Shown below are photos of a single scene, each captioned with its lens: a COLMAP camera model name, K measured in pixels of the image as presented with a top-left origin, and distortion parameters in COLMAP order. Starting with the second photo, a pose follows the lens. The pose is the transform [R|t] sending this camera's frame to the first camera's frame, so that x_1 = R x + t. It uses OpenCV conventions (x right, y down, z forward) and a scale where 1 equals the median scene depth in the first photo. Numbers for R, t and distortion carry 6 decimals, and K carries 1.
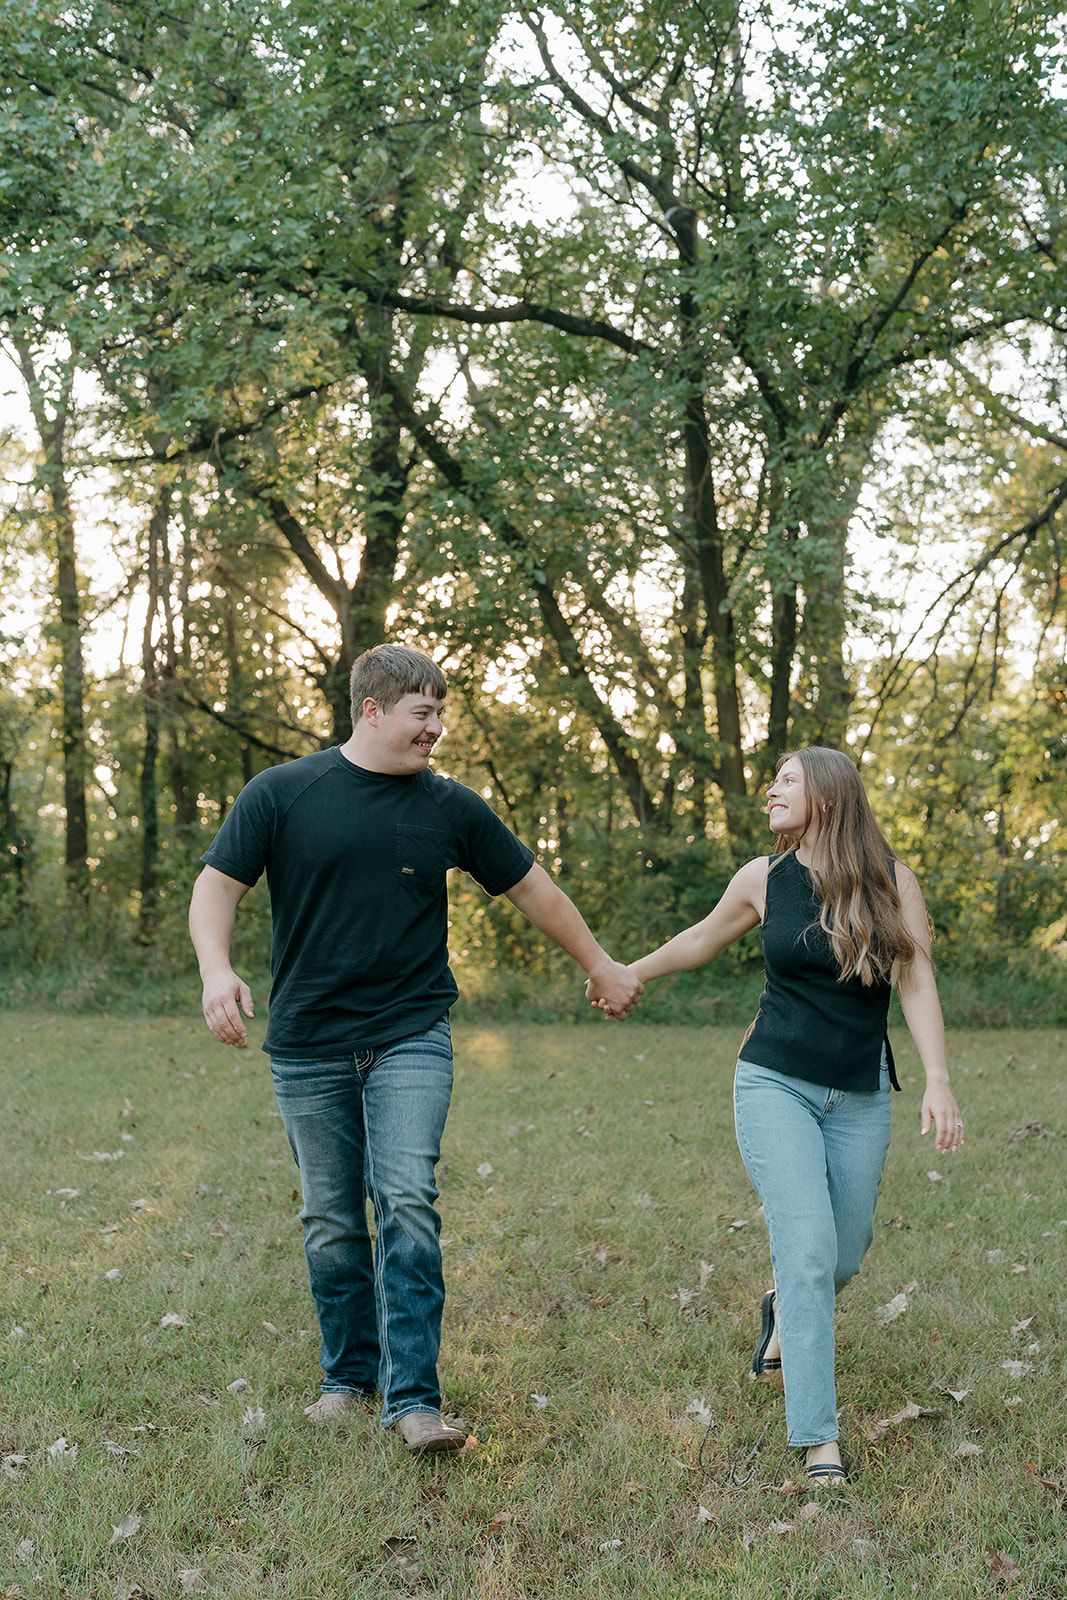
lens RADIAL K [[2231.3, 0, 529.0], [0, 2231.3, 798.2], [0, 0, 1]] dist [-0.010899, 0.071719]
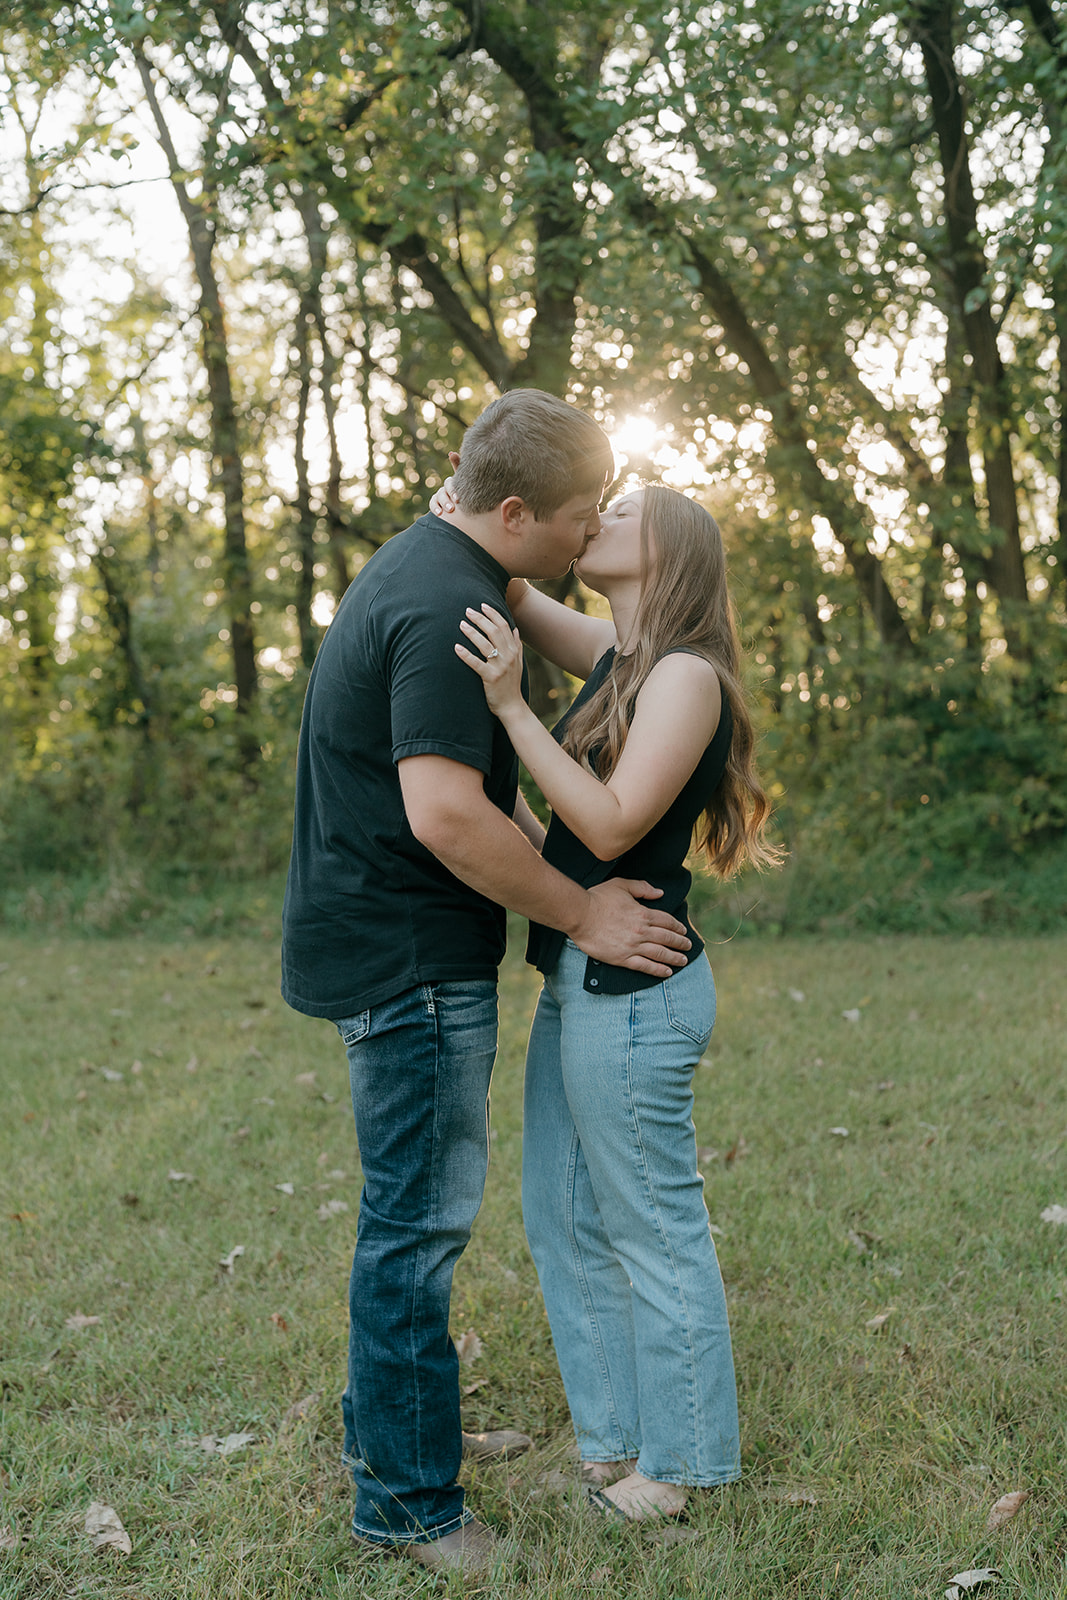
lens RADIAL K [[2238.9, 0, 533.5], [0, 2238.9, 800.0], [0, 0, 1]] dist [-0.006487, 0.040572]
pose [[0.990876, -0.031709, -0.130993, 0.033089], [0.041455, 0.996517, 0.072355, 0.004198], [0.128242, -0.077126, 0.988739, 0.265112]]
